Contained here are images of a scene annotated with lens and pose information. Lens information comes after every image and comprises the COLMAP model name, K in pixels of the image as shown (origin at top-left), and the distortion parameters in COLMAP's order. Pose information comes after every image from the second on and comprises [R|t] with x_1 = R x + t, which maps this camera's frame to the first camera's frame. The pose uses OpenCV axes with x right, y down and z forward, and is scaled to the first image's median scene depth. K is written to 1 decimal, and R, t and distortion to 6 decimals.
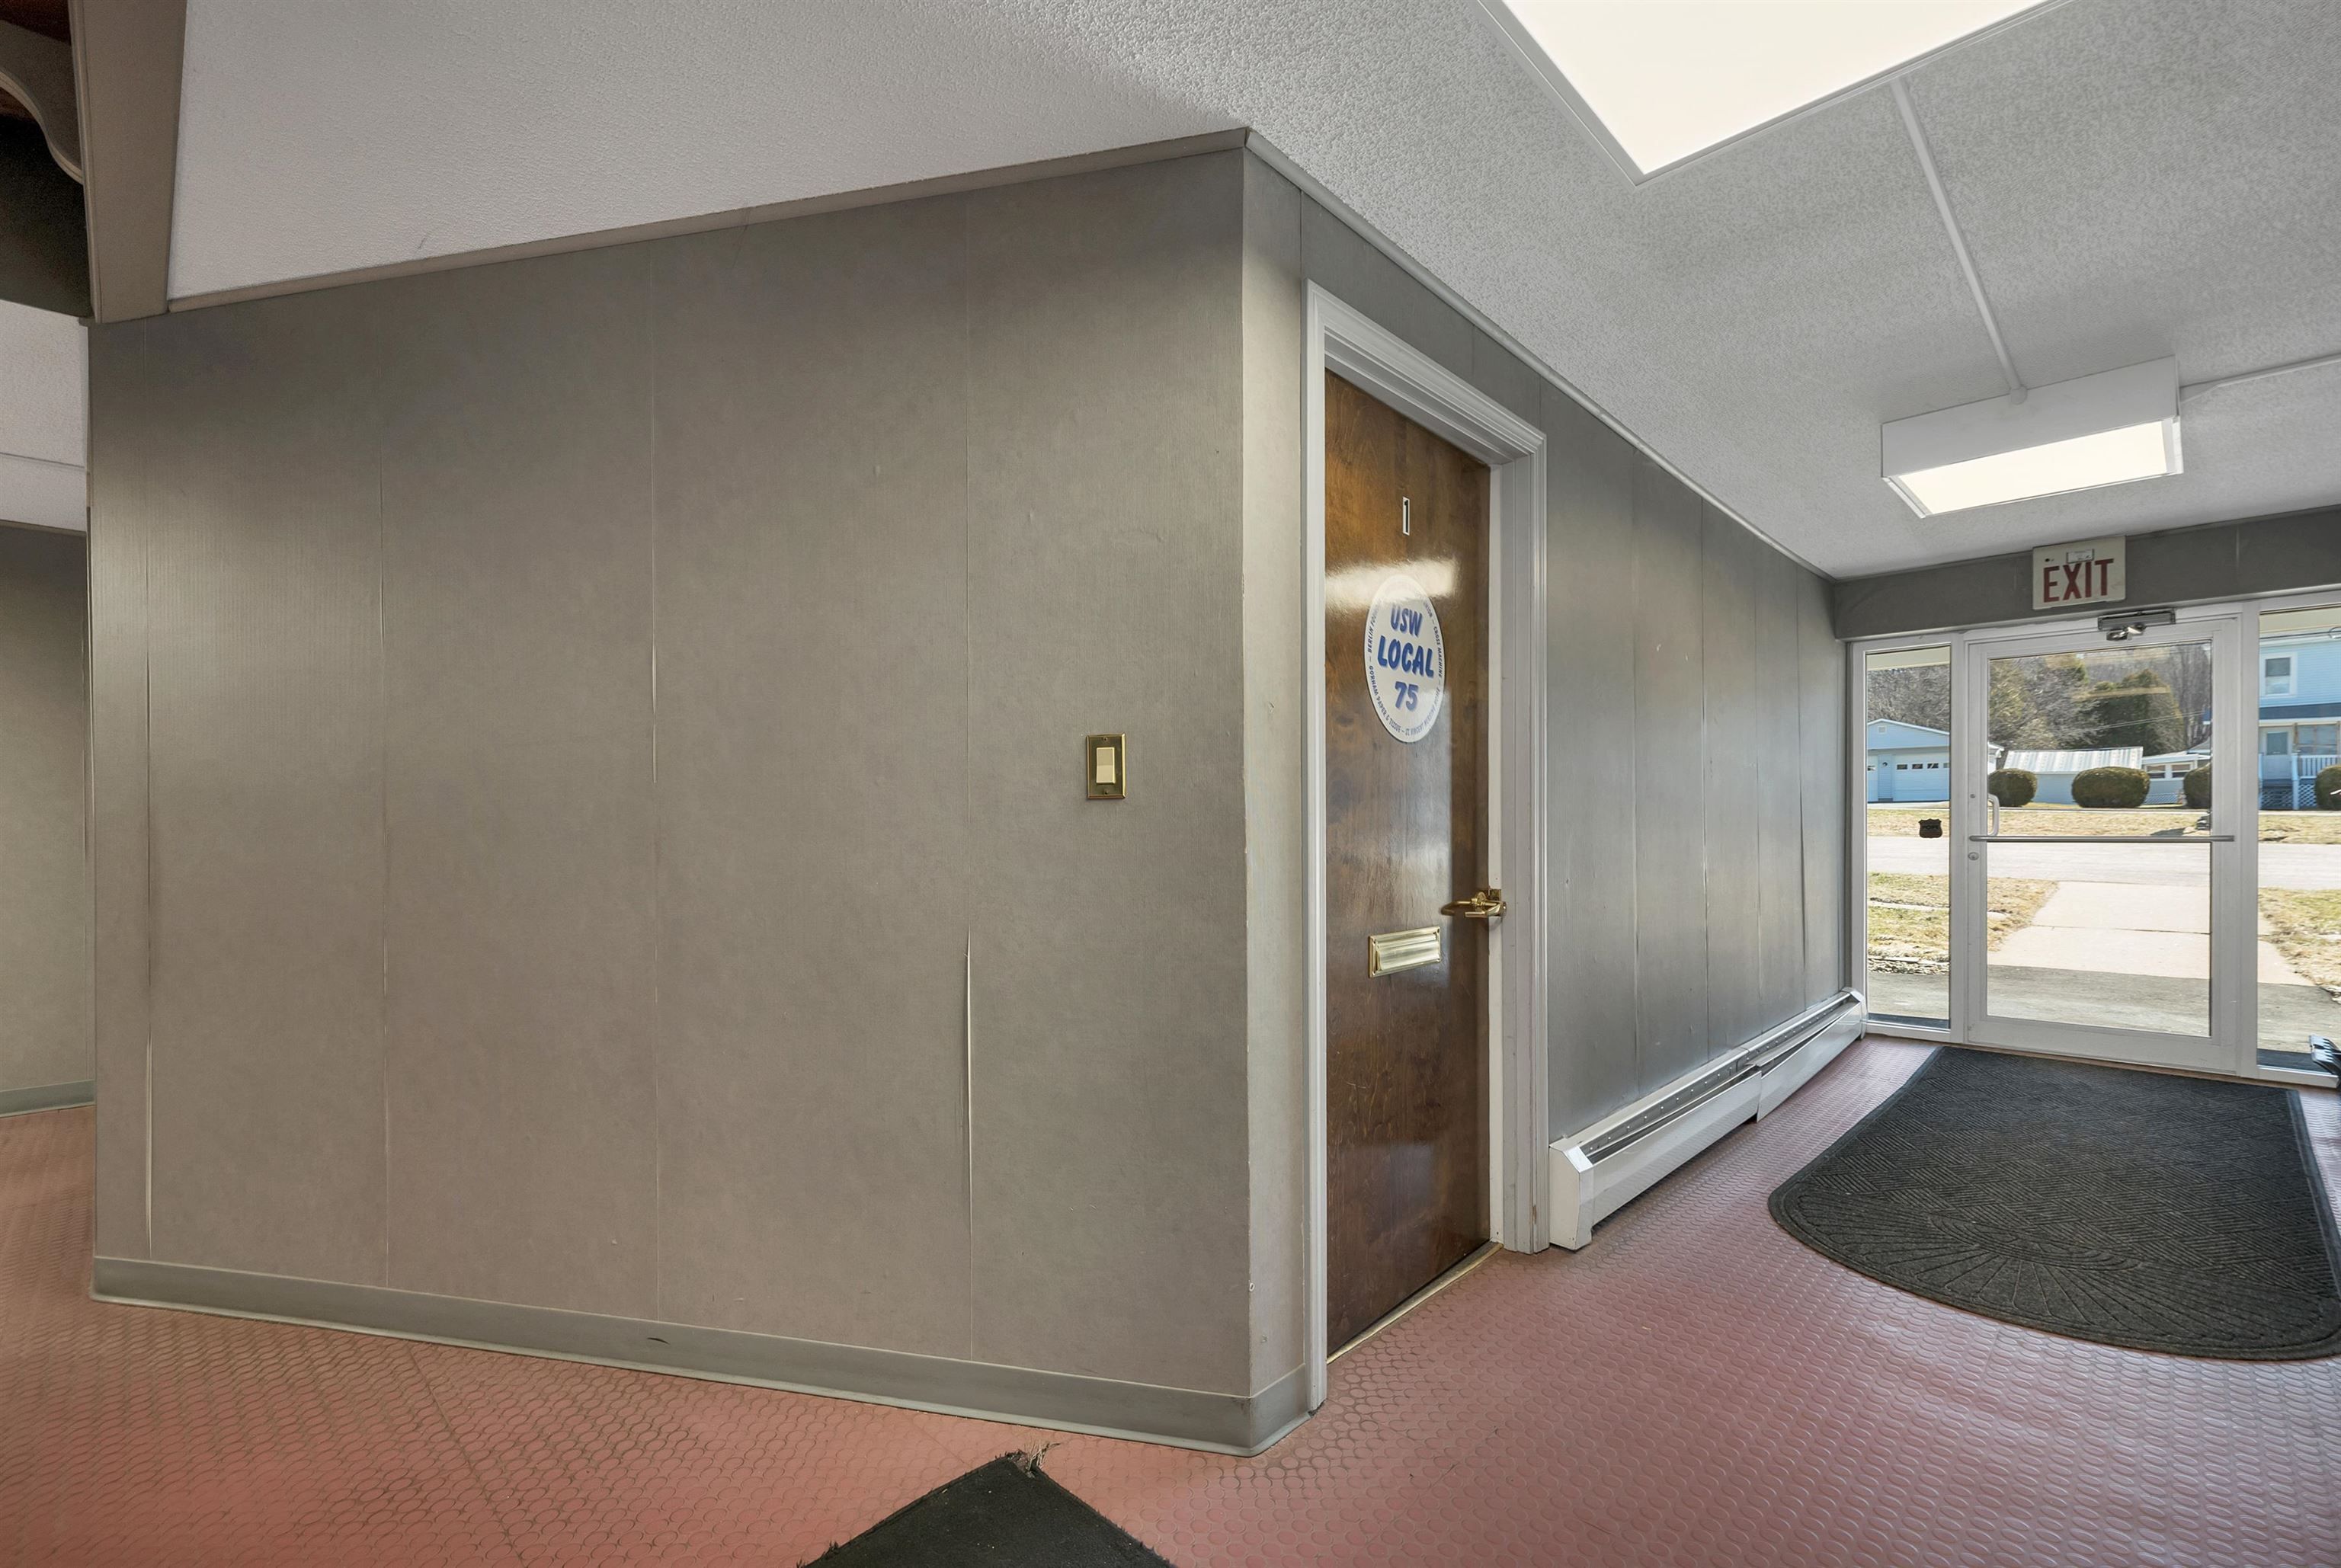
lens RADIAL K [[1004.7, 0, 1172.7], [0, 1004.7, 796.9], [0, 0, 1]] dist [0.003033, 0.000181]
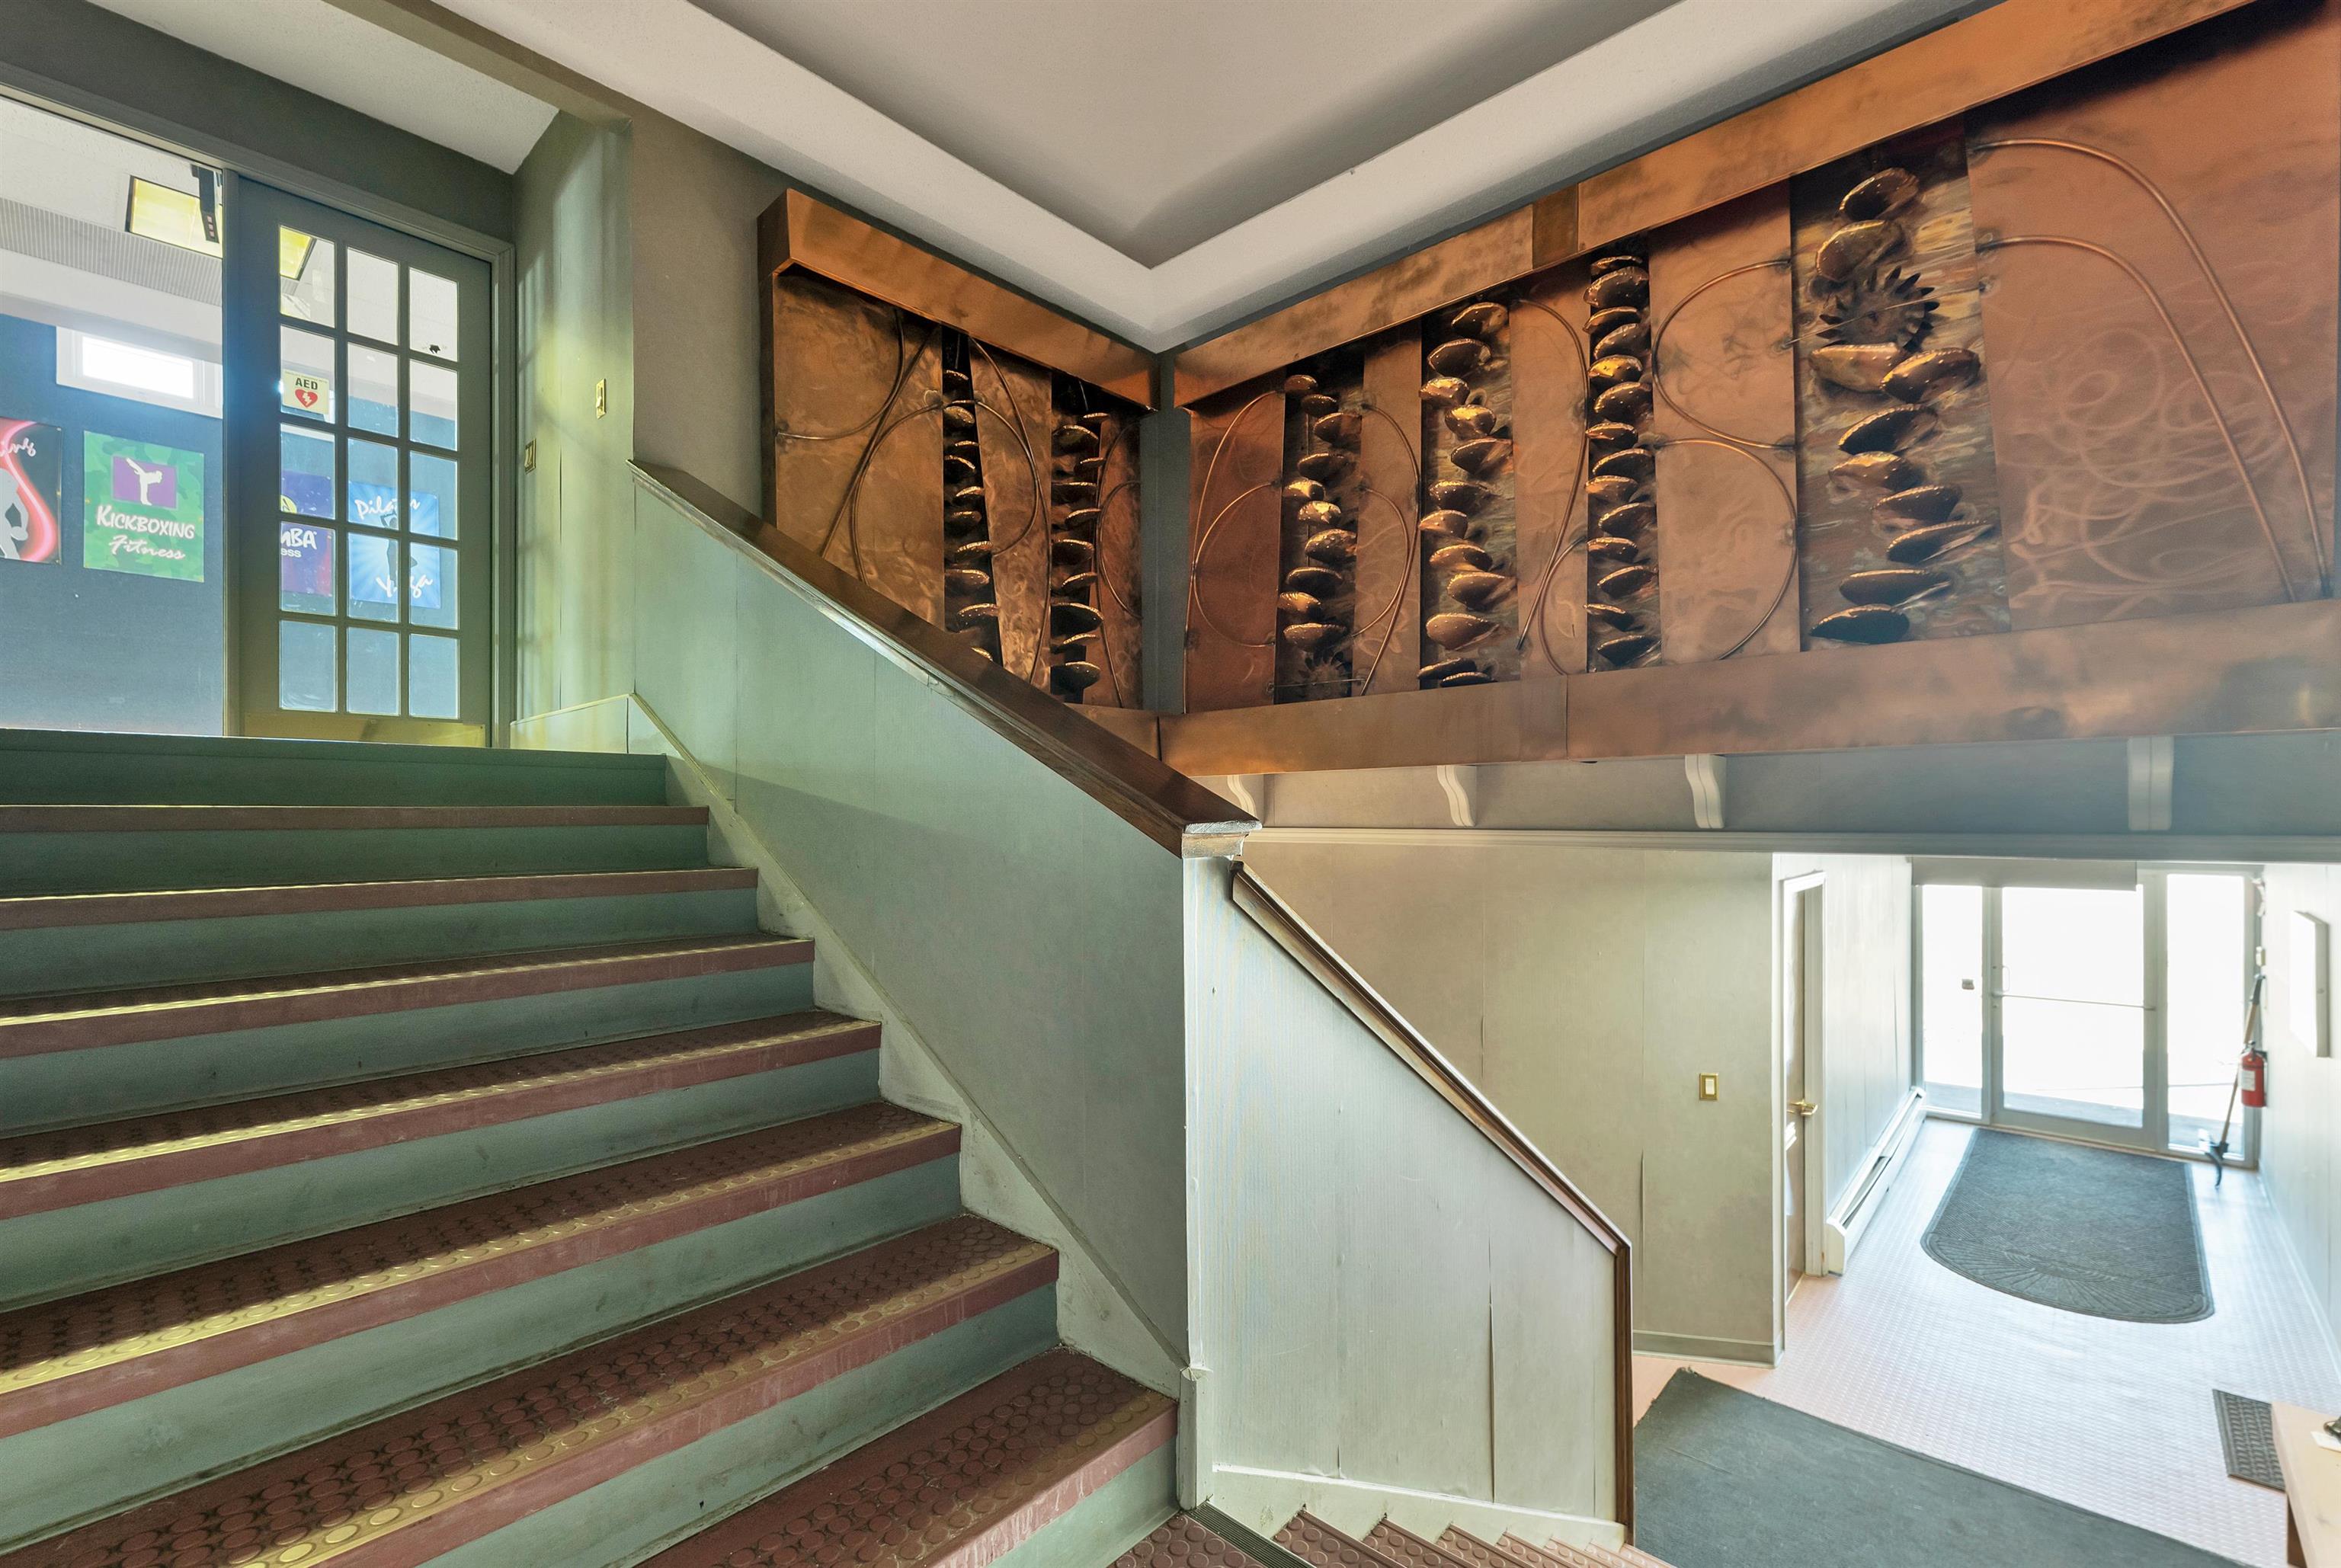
lens RADIAL K [[1014.4, 0, 1160.7], [0, 1014.4, 797.0], [0, 0, 1]] dist [-0.000933, 0.000090]
pose [[0.999360, 0.000045, 0.035779, -1.007777], [-0.000548, 0.999901, 0.014044, -0.519951], [-0.035774, -0.014054, 0.999261, -0.939456]]
